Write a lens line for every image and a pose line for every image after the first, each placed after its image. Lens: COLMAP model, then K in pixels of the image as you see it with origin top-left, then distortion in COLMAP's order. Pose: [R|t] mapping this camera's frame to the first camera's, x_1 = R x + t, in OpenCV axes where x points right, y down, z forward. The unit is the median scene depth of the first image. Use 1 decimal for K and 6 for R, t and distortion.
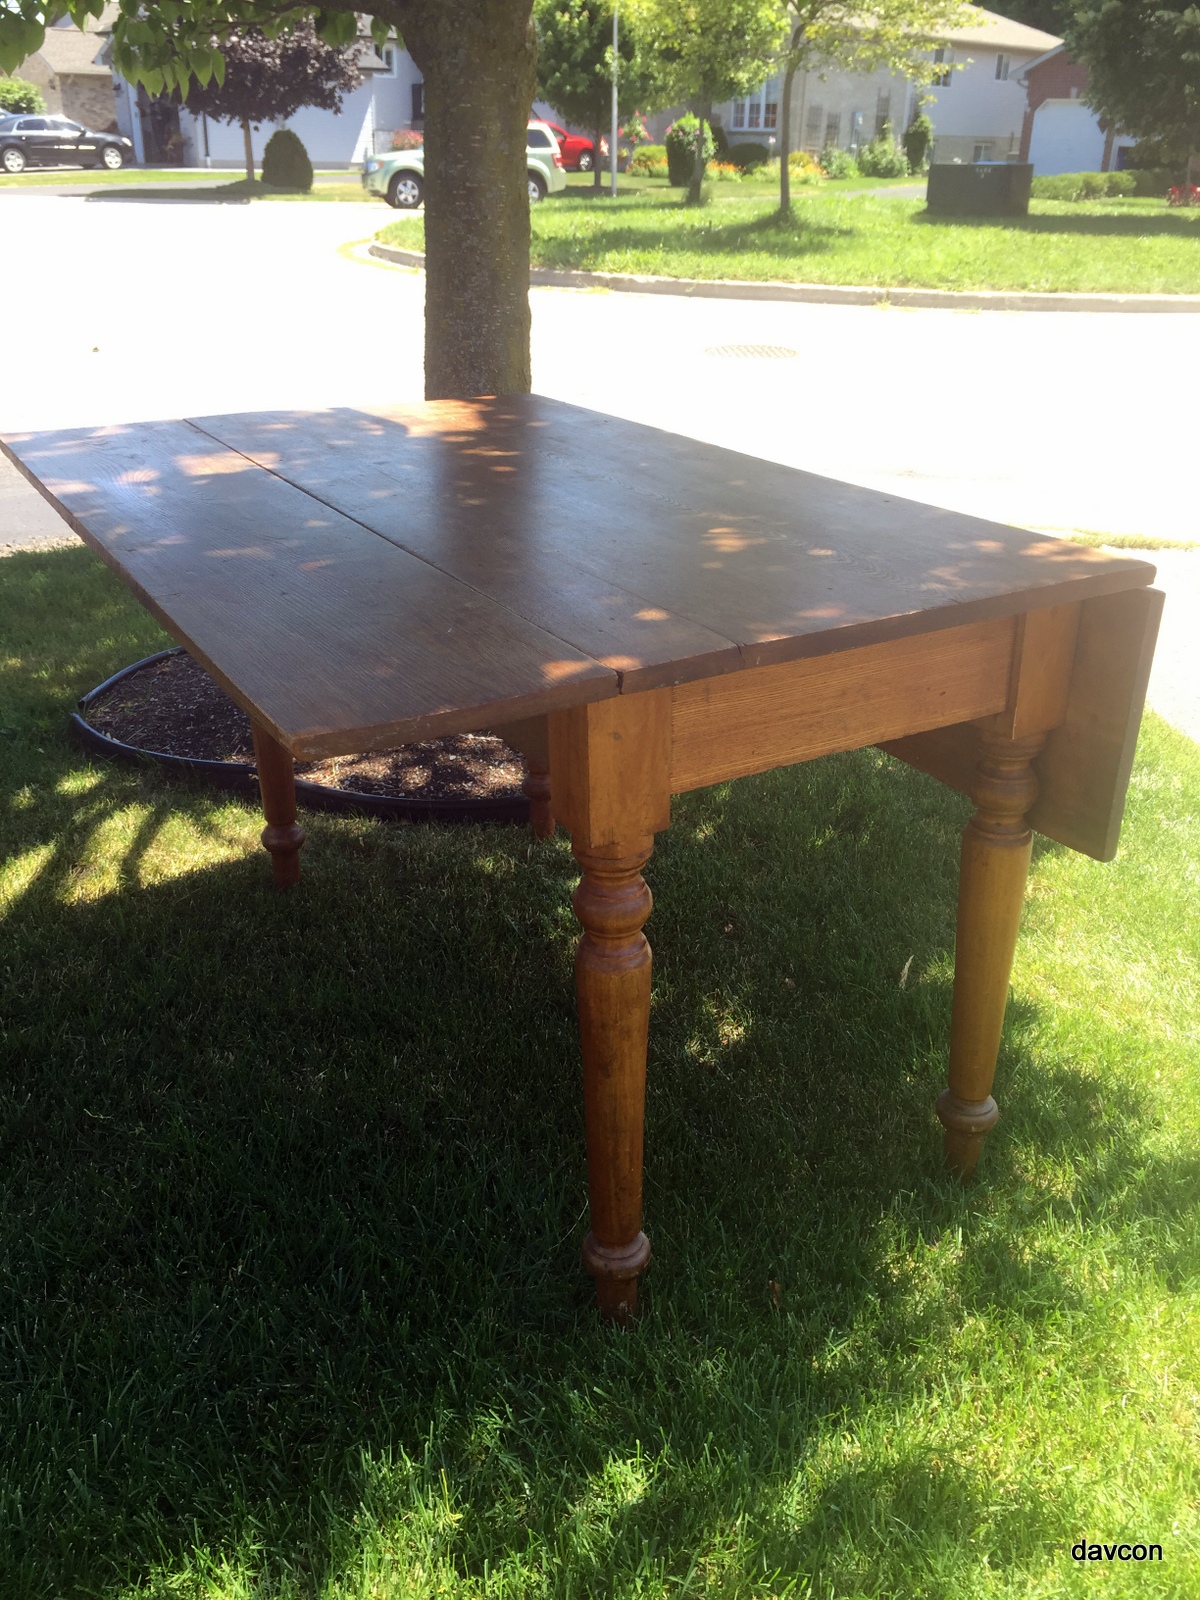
lens RADIAL K [[1367.0, 0, 600.0], [0, 1367.0, 800.0], [0, 0, 1]] dist [0.099466, -0.130836]
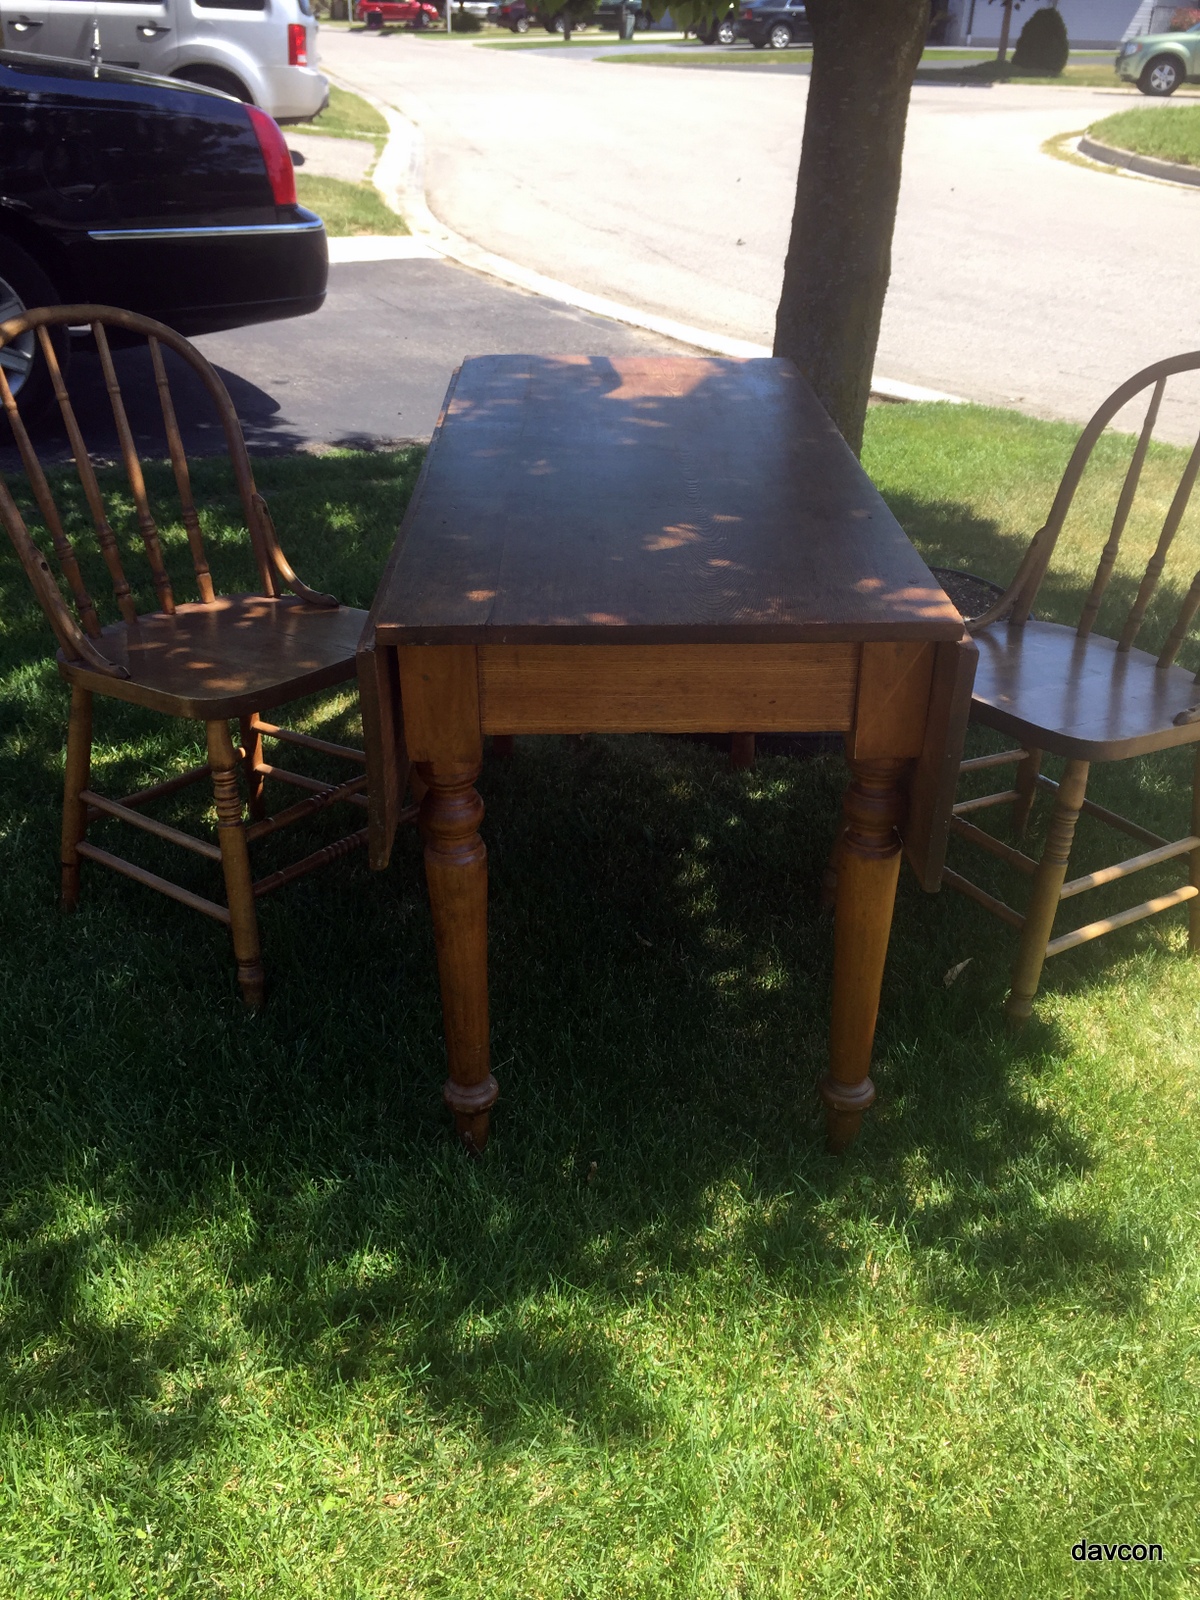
lens RADIAL K [[1363.6, 0, 606.3], [0, 1363.6, 776.1], [0, 0, 1]] dist [0.204288, -0.266644]
pose [[0.883630, 0.231339, -0.407038, 0.055235], [-0.209903, 0.972873, 0.097255, -0.009184], [0.418495, -0.000499, 0.908219, -0.005856]]
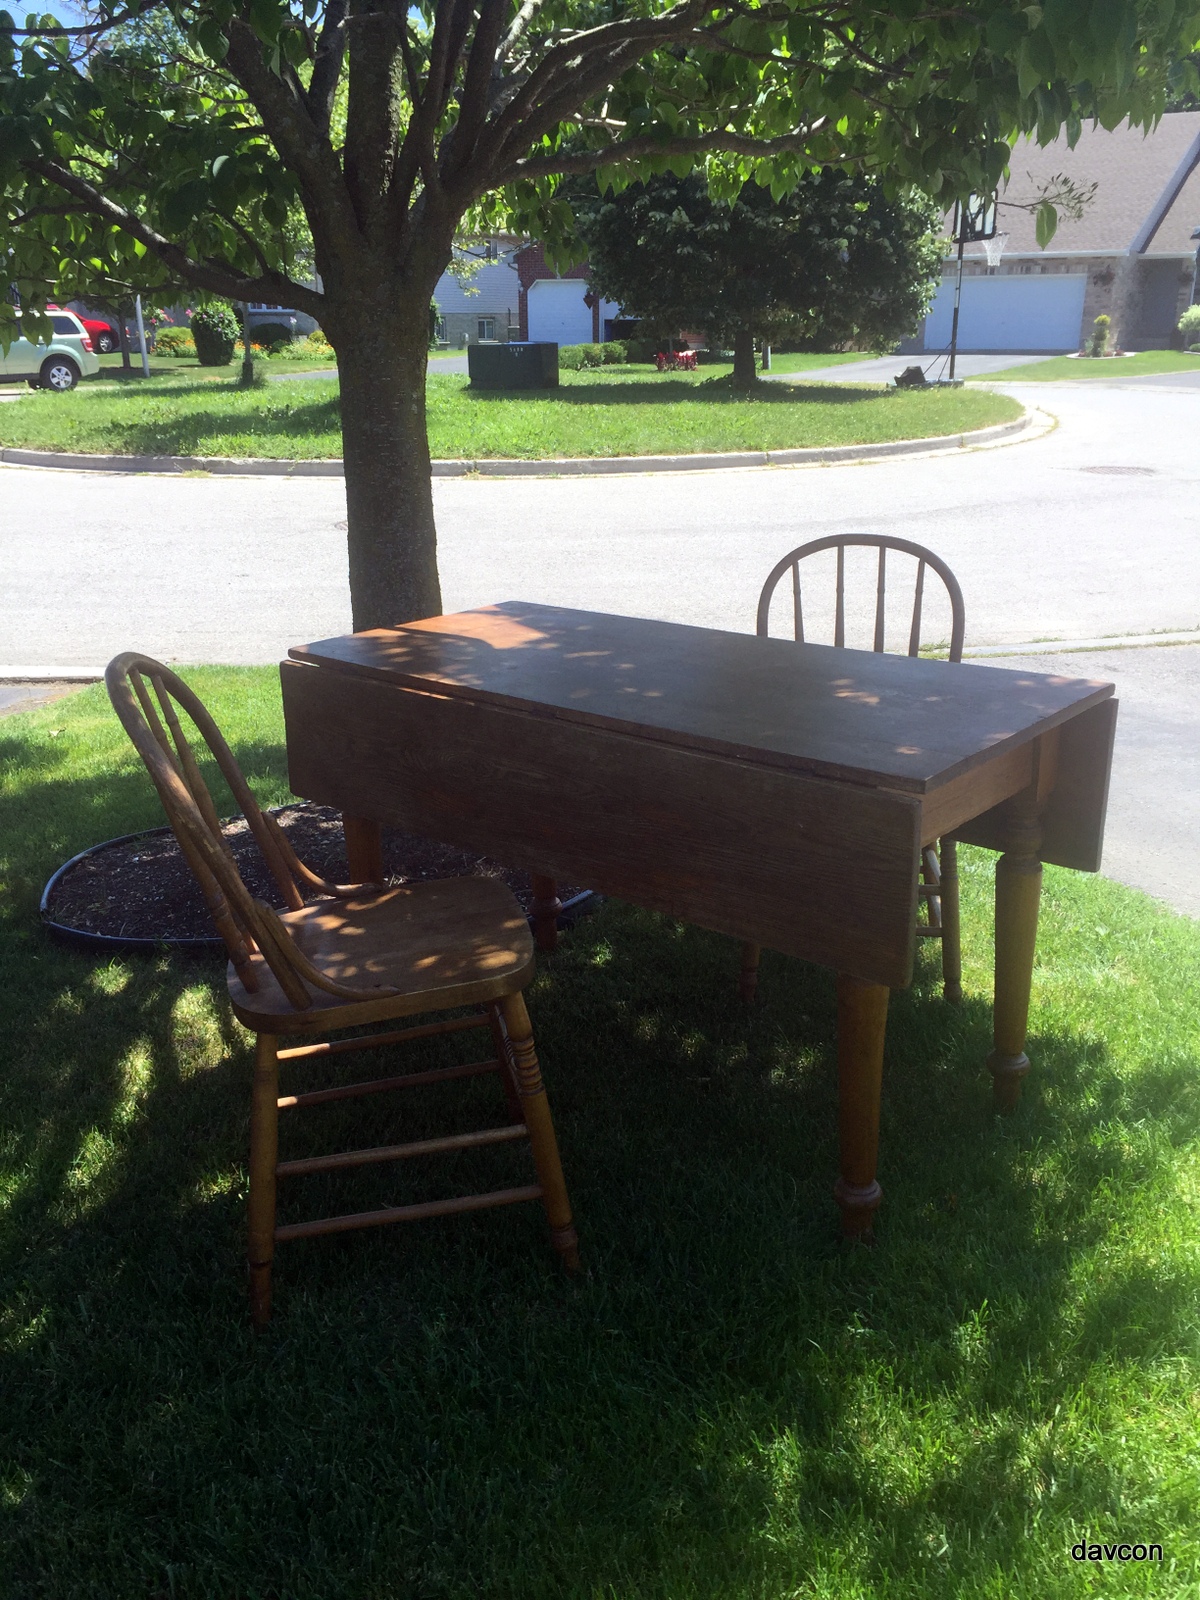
lens RADIAL K [[1359.4, 0, 578.9], [0, 1359.4, 820.7], [0, 0, 1]] dist [0.102610, -0.120960]
pose [[0.948192, -0.132658, 0.288677, -0.063358], [0.158152, 0.985156, -0.066752, -0.000738], [-0.275537, 0.108949, 0.955097, -0.030361]]
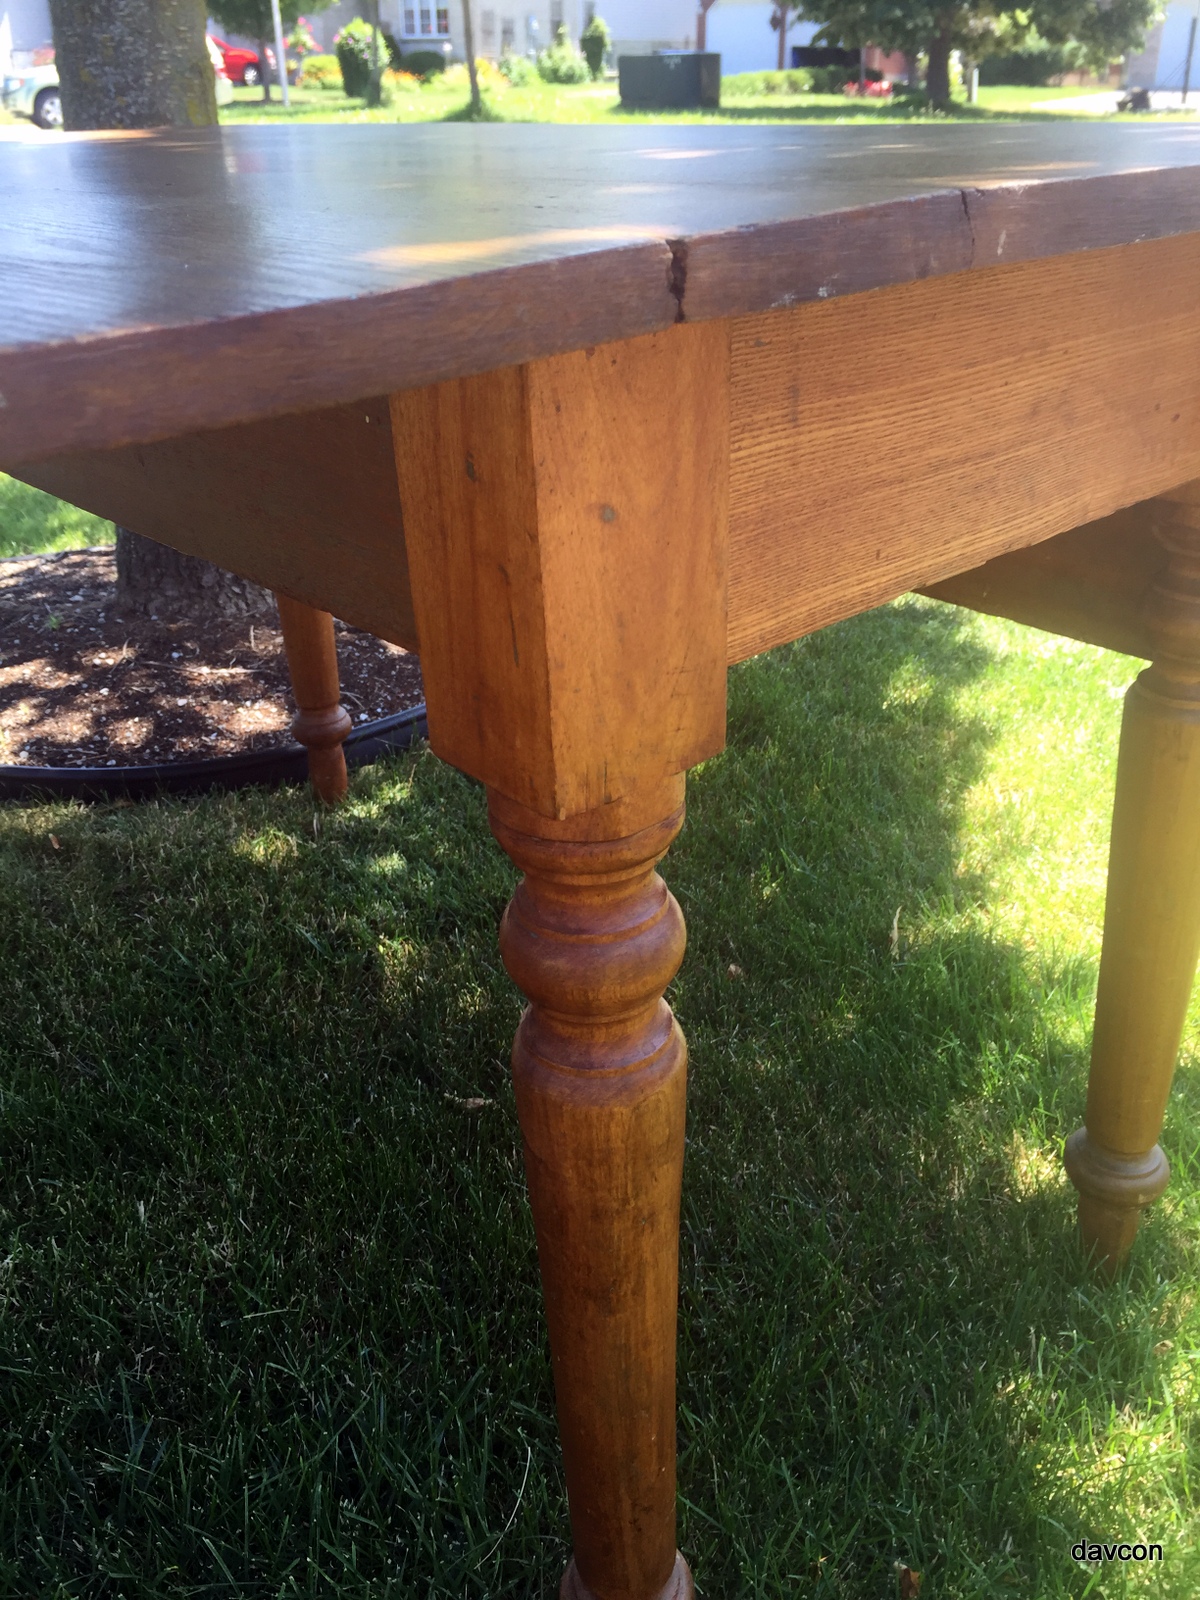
lens RADIAL K [[1367.0, 0, 600.0], [0, 1367.0, 800.0], [0, 0, 1]] dist [0.099466, -0.130836]
pose [[0.977574, -0.120395, 0.172783, -0.005099], [0.112479, 0.992134, 0.054936, 0.000757], [-0.178038, -0.034270, 0.983427, 0.050875]]
